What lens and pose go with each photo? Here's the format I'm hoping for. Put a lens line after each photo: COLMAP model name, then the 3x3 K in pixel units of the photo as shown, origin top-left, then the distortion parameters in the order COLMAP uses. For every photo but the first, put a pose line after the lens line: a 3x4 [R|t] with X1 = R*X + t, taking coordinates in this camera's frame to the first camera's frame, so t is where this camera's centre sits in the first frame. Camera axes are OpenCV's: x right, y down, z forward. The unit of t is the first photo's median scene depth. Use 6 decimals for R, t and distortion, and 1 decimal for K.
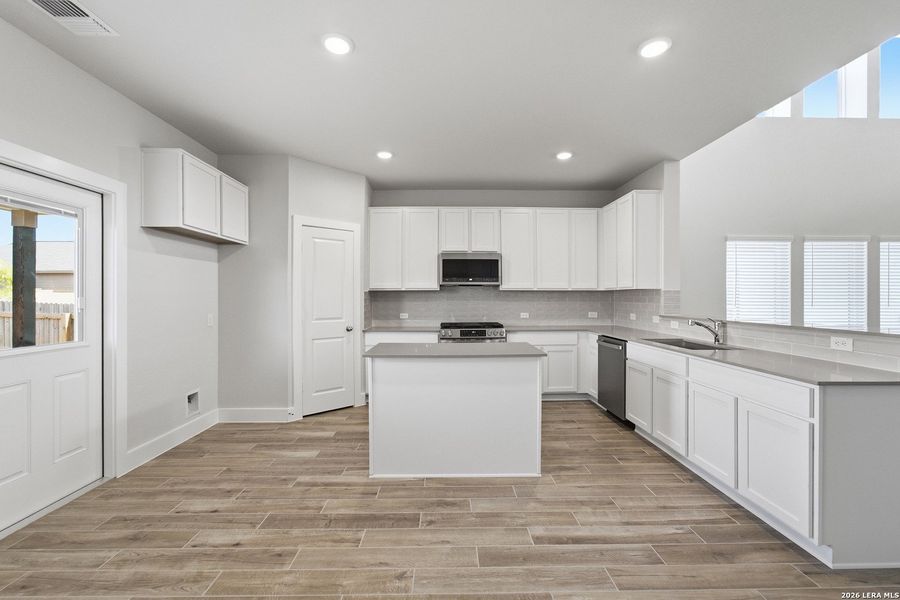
lens RADIAL K [[374.8, 0, 450.0], [0, 374.8, 300.0], [0, 0, 1]] dist [-0.003227, -0.000139]
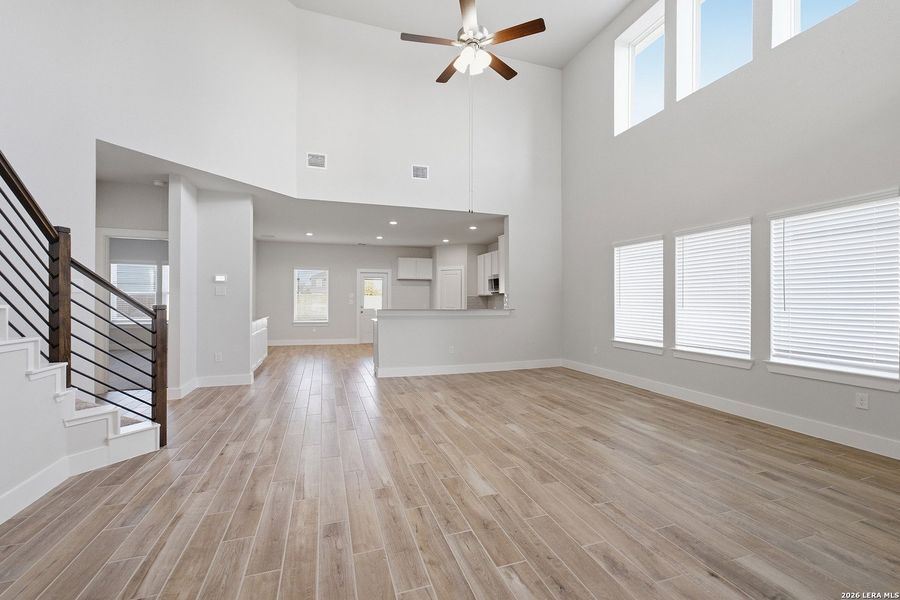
lens RADIAL K [[379.7, 0, 451.8], [0, 379.7, 300.0], [0, 0, 1]] dist [-0.026924, 0.014642]
pose [[0.309006, 0.001680, -0.951058, 2.609746], [-0.011341, 0.999934, -0.001919, 0.009884], [0.950992, 0.011379, 0.309005, 0.301850]]
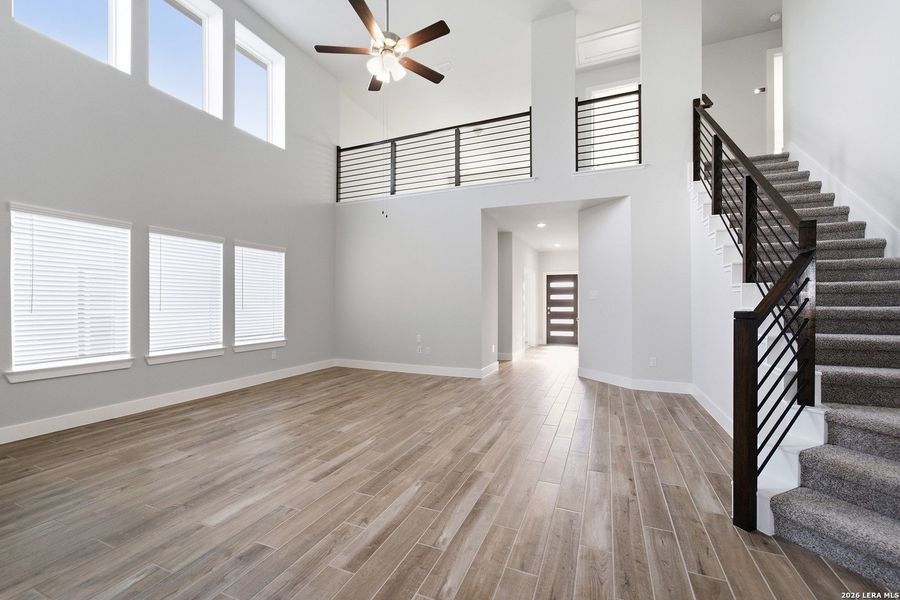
lens RADIAL K [[374.7, 0, 450.0], [0, 374.7, 300.0], [0, 0, 1]] dist [-0.034406, 0.021132]
pose [[0.401956, 0.008868, 0.915616, 0.731539], [0.007722, 0.999885, -0.013074, 0.015635], [-0.915627, 0.012326, 0.401841, 0.091251]]
